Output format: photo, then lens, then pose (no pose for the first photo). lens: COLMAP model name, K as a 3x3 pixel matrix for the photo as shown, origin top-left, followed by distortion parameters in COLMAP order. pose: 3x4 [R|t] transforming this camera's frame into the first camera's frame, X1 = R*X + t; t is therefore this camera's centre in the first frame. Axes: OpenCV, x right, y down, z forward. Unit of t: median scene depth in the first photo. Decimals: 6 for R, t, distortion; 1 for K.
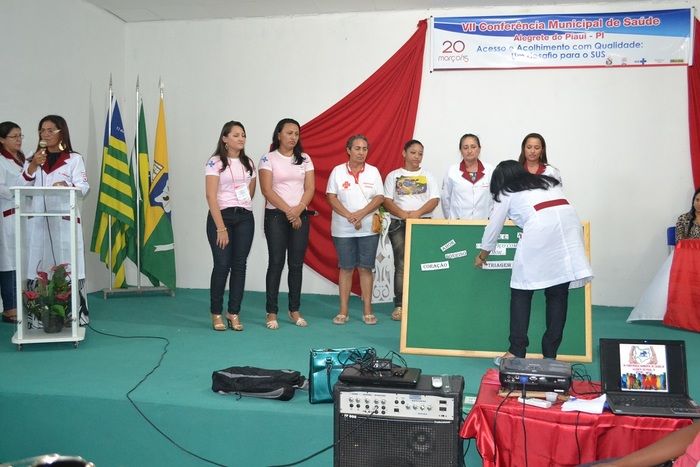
lens RADIAL K [[686.8, 0, 370.3], [0, 686.8, 228.1], [0, 0, 1]] dist [-0.051291, 0.000000]
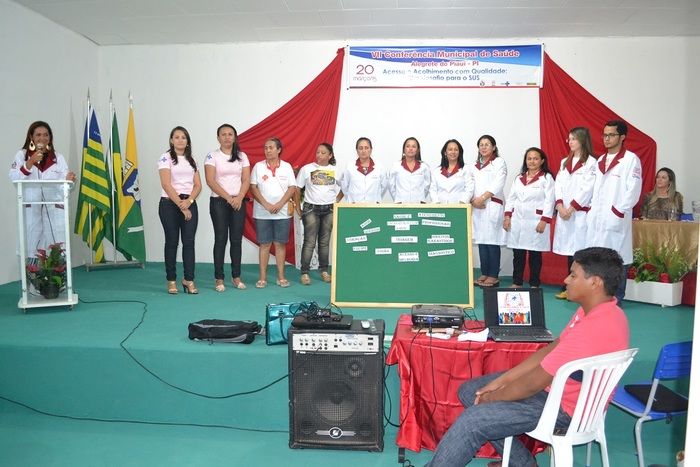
lens RADIAL K [[566.3, 0, 349.7], [0, 566.3, 232.7], [0, 0, 1]] dist [-0.067845, -0.007626]
pose [[0.991803, -0.015859, 0.126787, -0.046734], [0.011783, 0.999391, 0.032833, 0.006343], [-0.127231, -0.031070, 0.991386, -0.056598]]
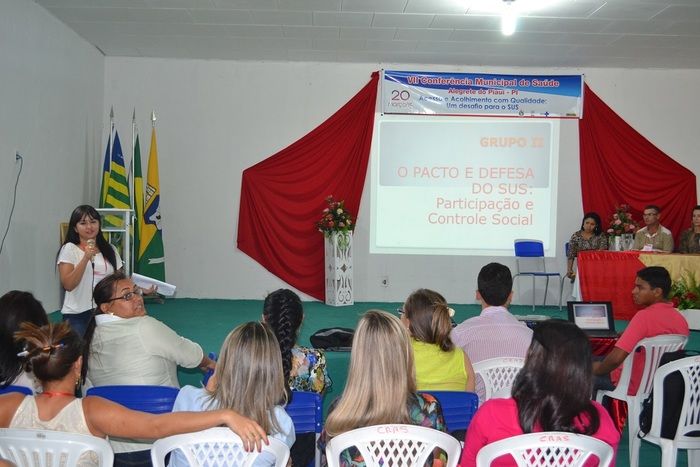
lens RADIAL K [[824.4, 0, 359.1], [0, 824.4, 234.2], [0, 0, 1]] dist [-0.028705, 0.000000]
pose [[0.971955, 0.003697, 0.235139, -0.302801], [0.001973, 0.999713, -0.023873, 0.018571], [-0.235160, 0.023667, 0.971668, -0.417949]]
